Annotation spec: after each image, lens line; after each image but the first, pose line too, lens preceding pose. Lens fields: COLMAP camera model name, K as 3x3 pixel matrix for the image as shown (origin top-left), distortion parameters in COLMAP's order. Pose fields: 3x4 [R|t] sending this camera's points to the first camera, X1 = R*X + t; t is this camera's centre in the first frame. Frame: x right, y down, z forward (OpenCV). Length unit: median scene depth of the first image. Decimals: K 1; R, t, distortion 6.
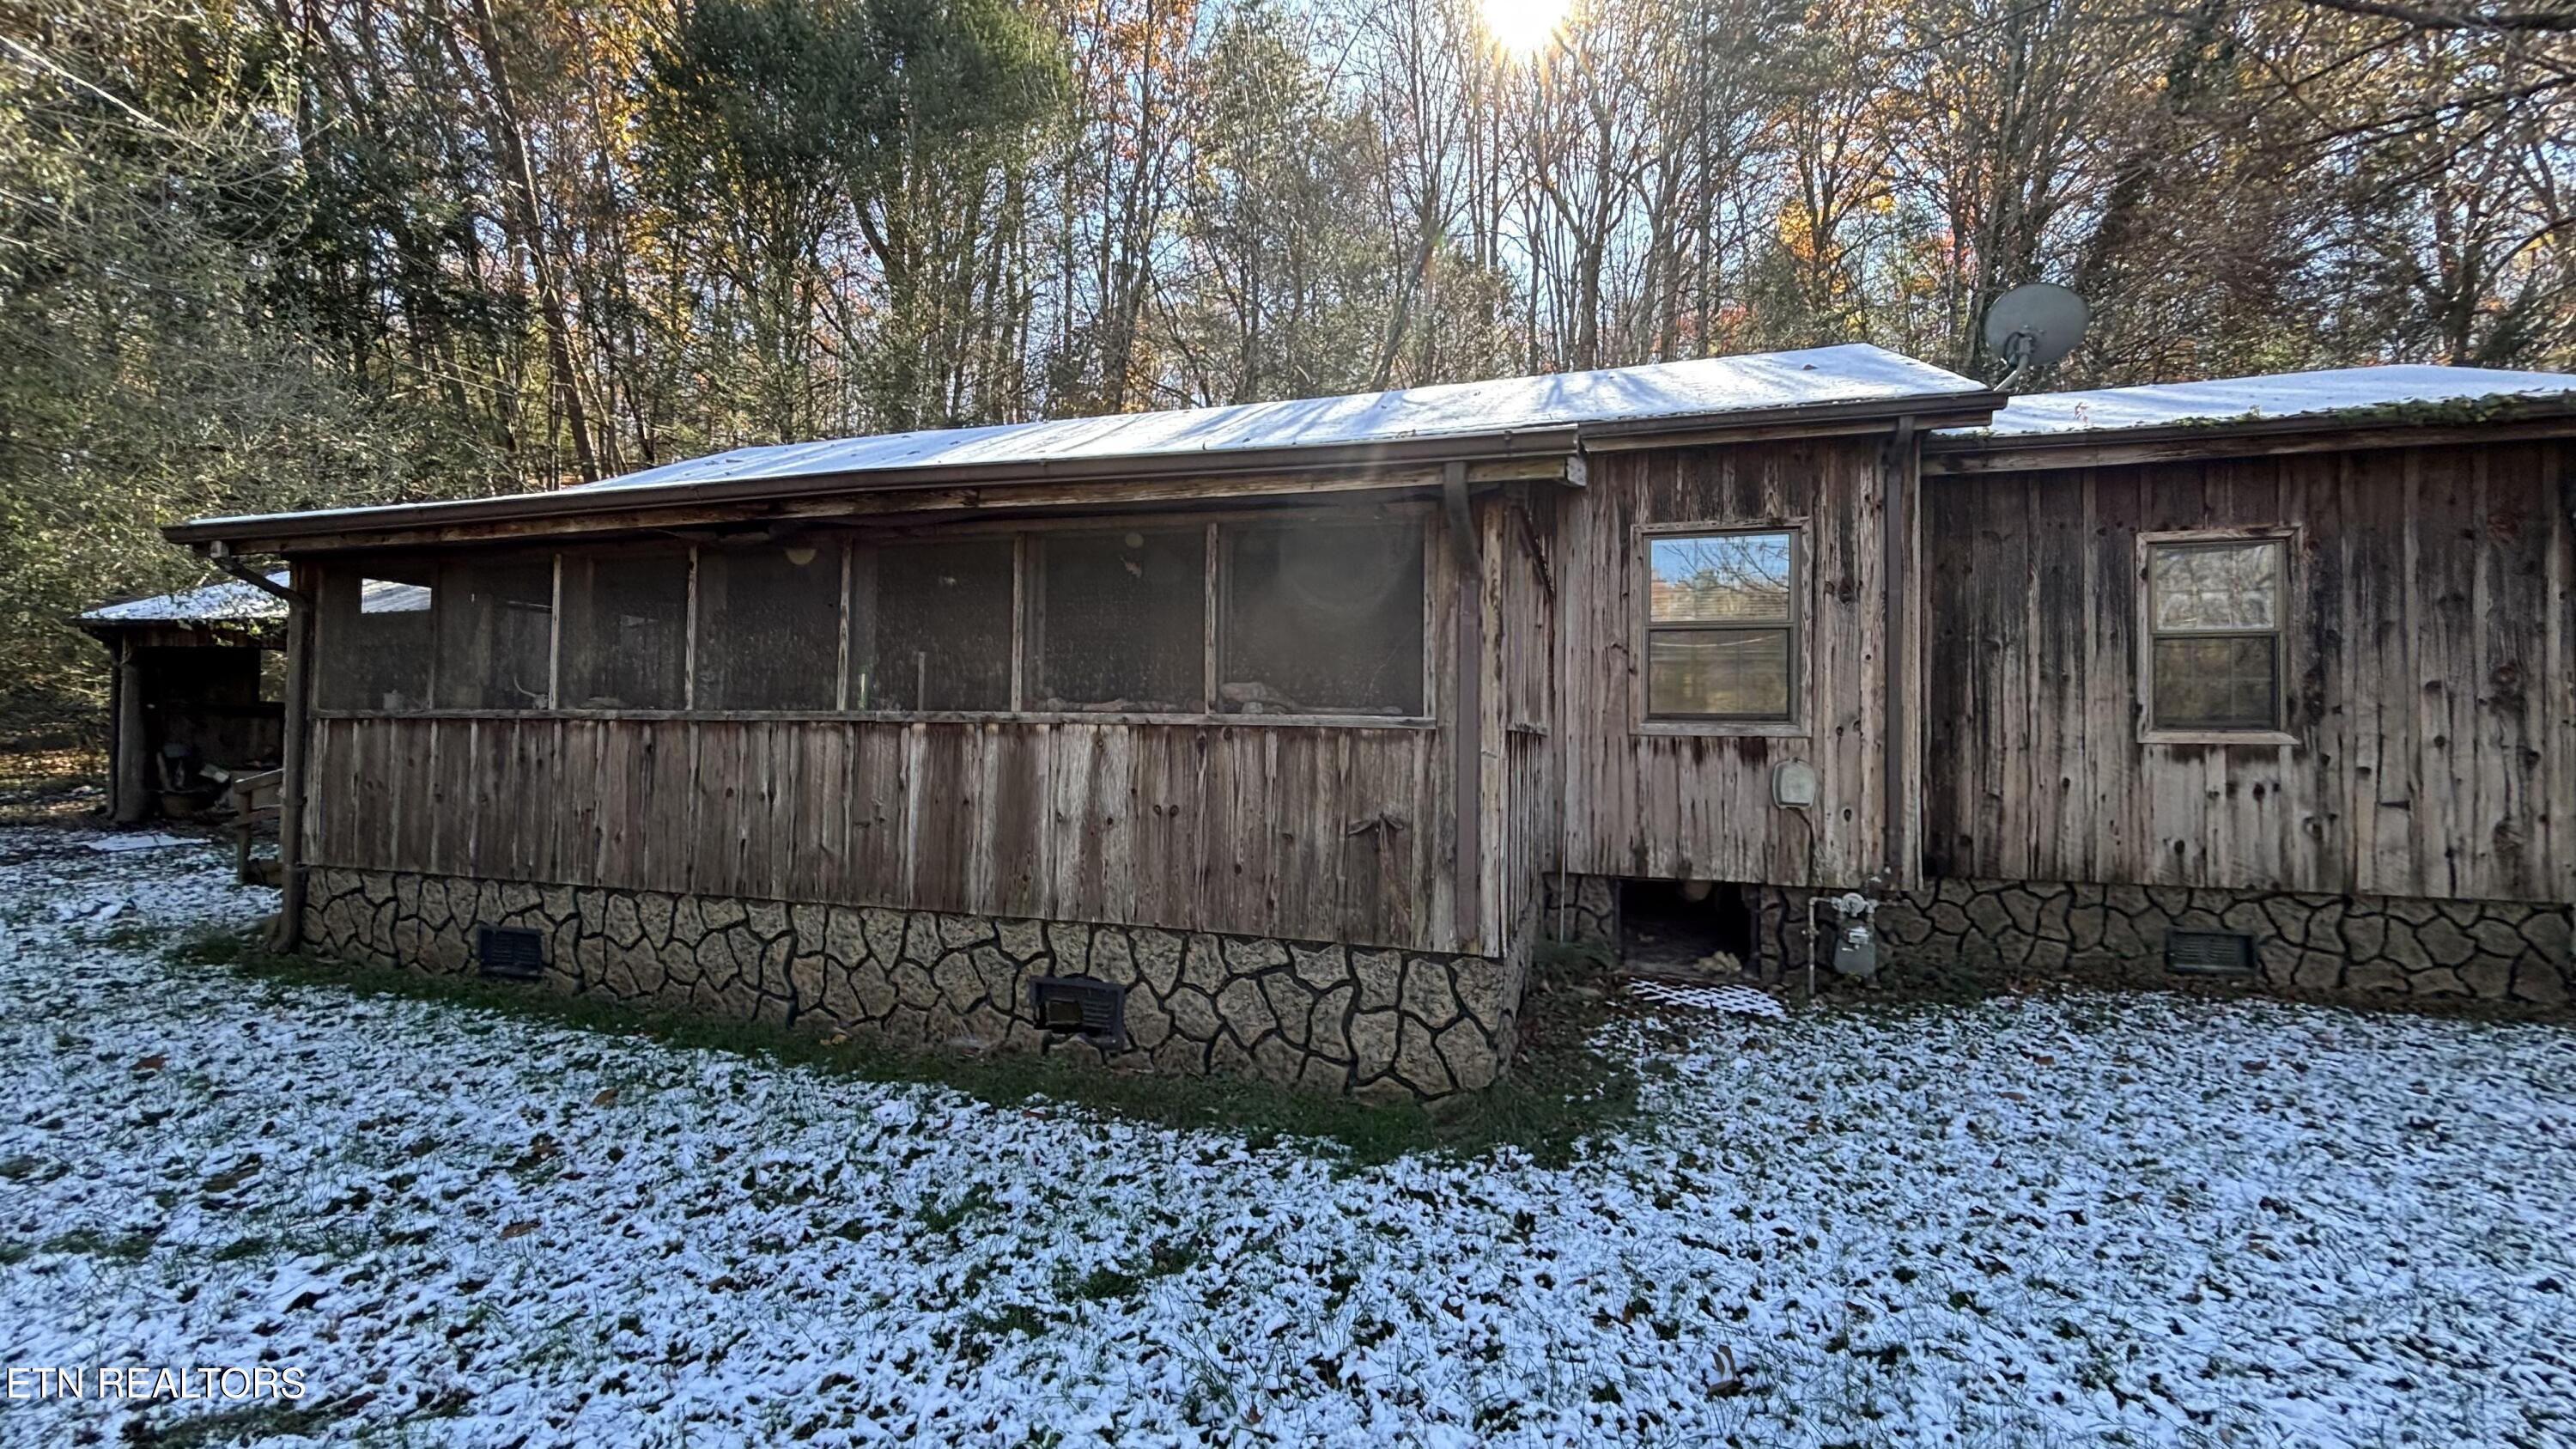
lens RADIAL K [[1046.8, 0, 1285.0], [0, 1046.8, 722.1], [0, 0, 1]] dist [-0.008135, 0.004985]
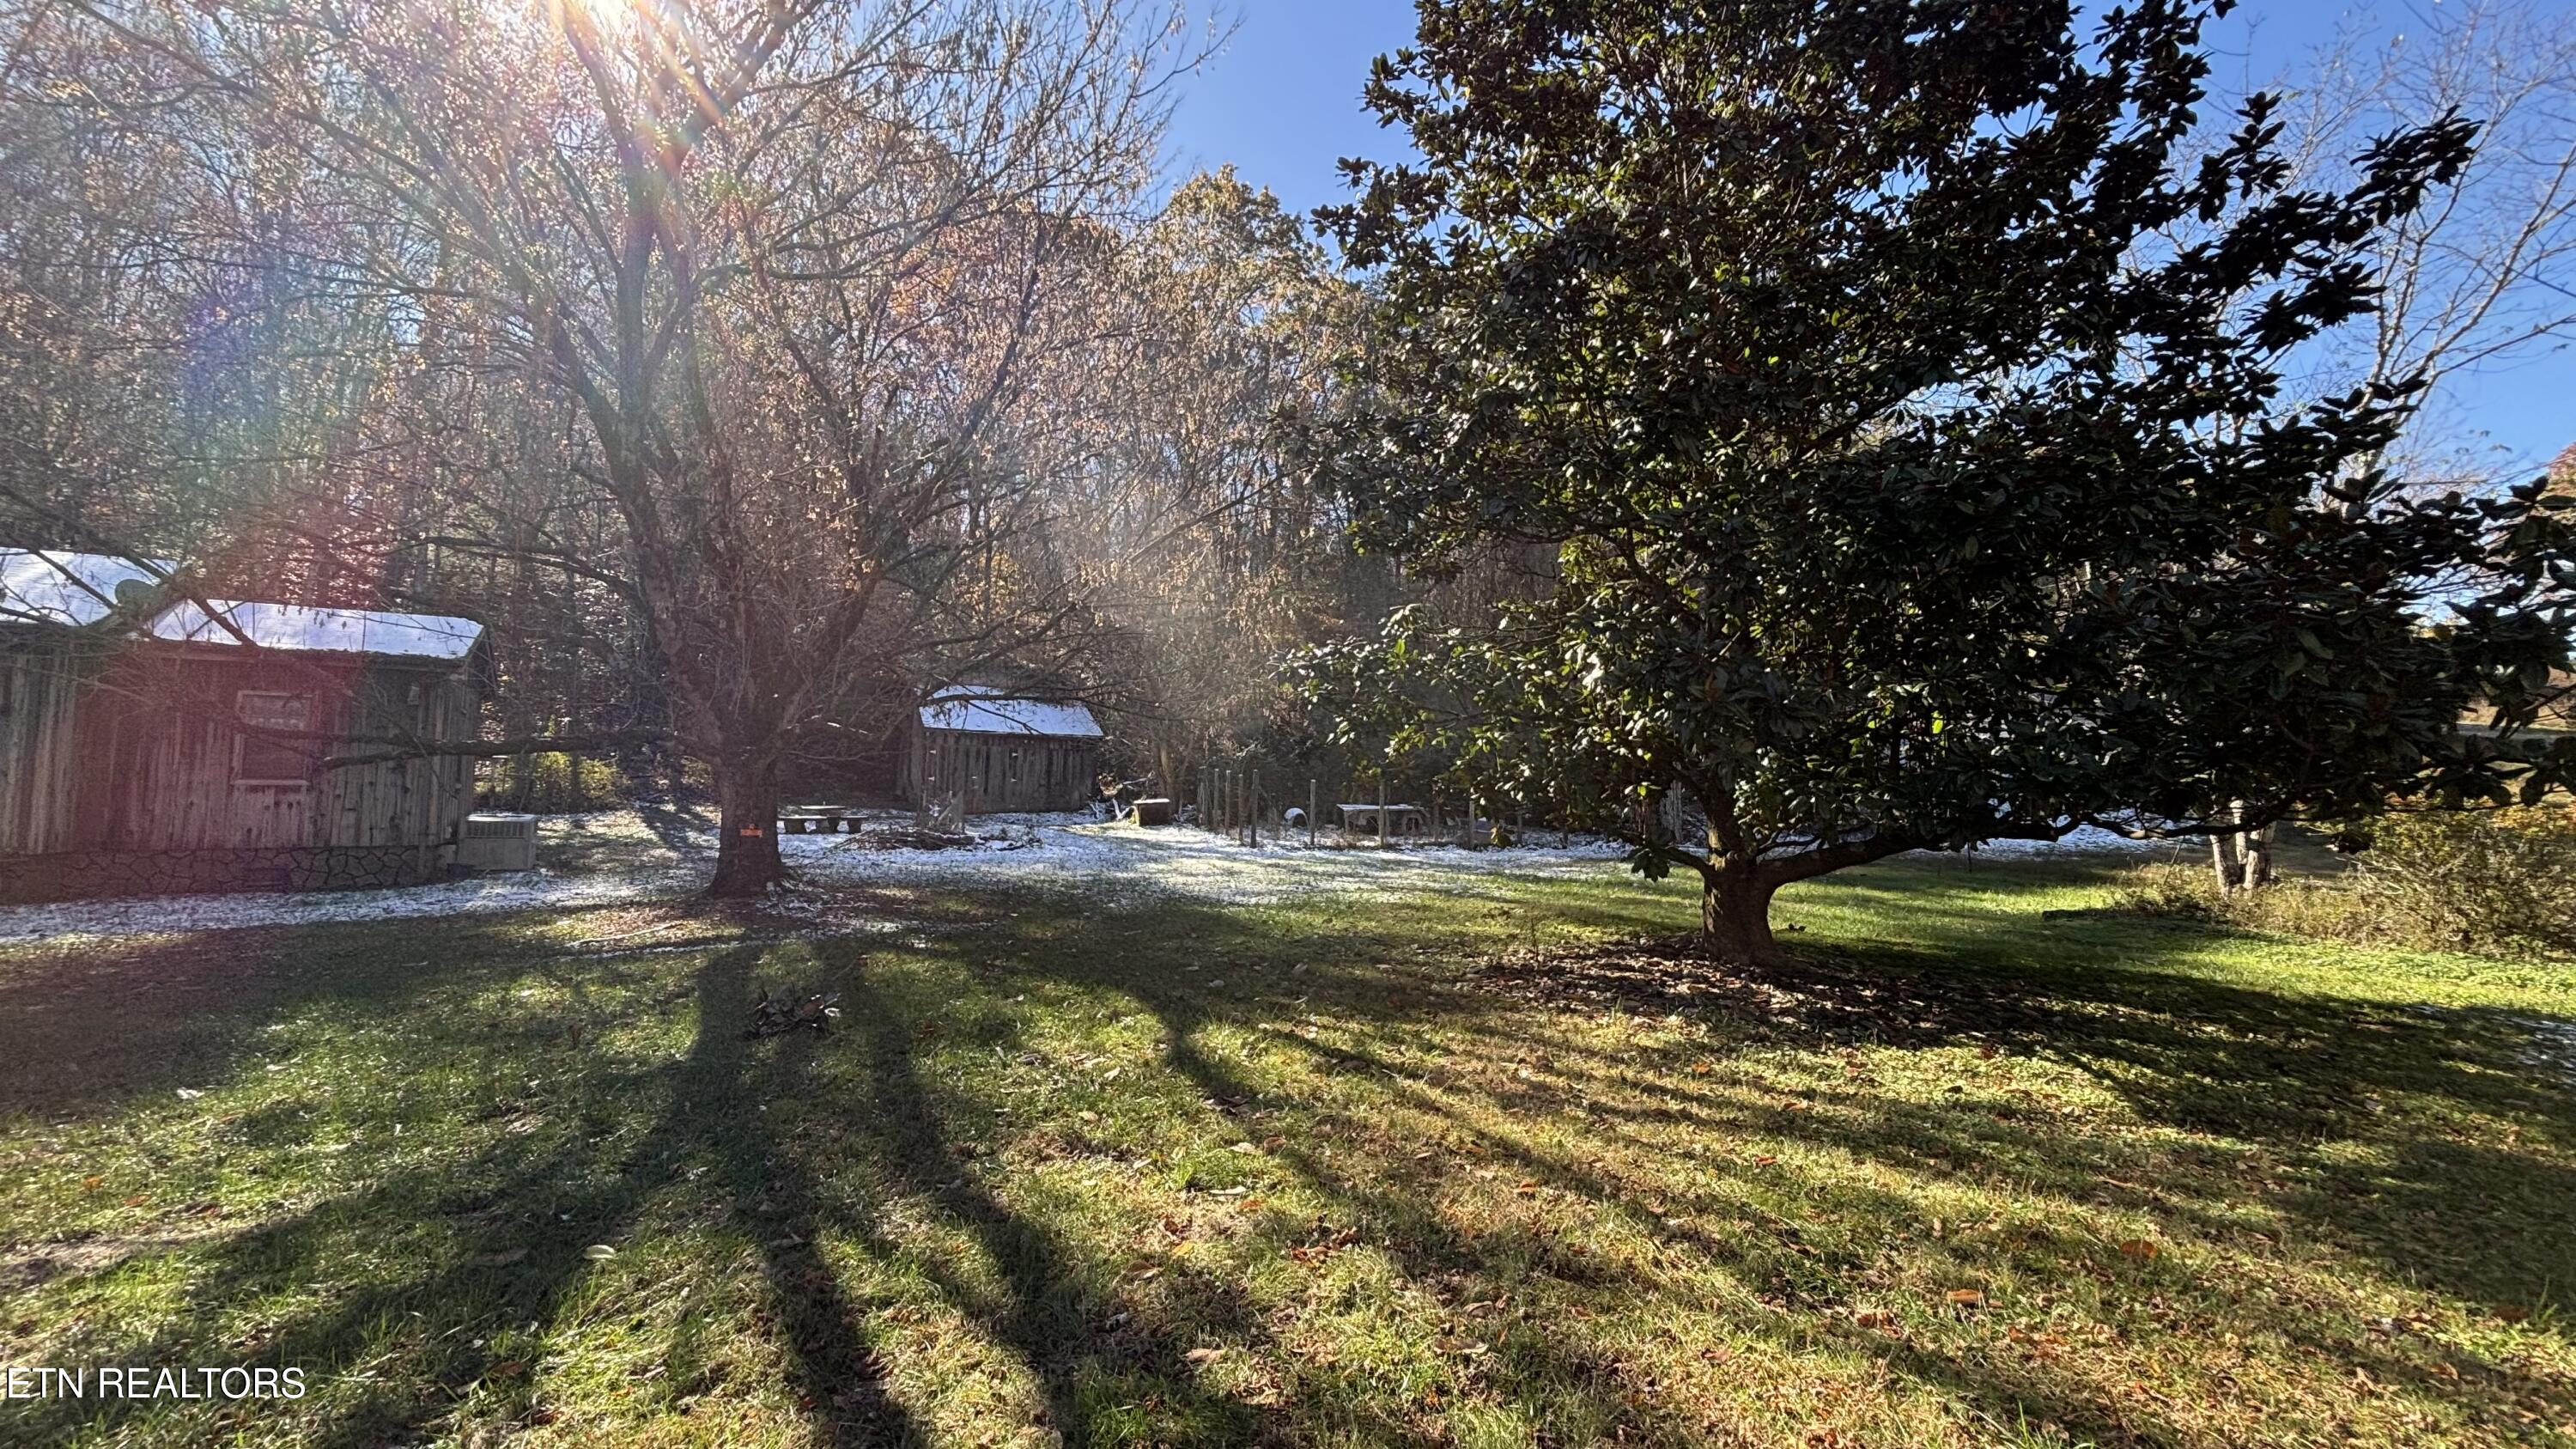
lens RADIAL K [[1048.4, 0, 1284.9], [0, 1048.4, 734.3], [0, 0, 1]] dist [0.002451, 0.000042]
pose [[0.638467, 0.033646, 0.768913, 0.574889], [-0.012439, 0.999365, -0.033401, -0.044185], [-0.769549, 0.011761, 0.638480, -2.345513]]
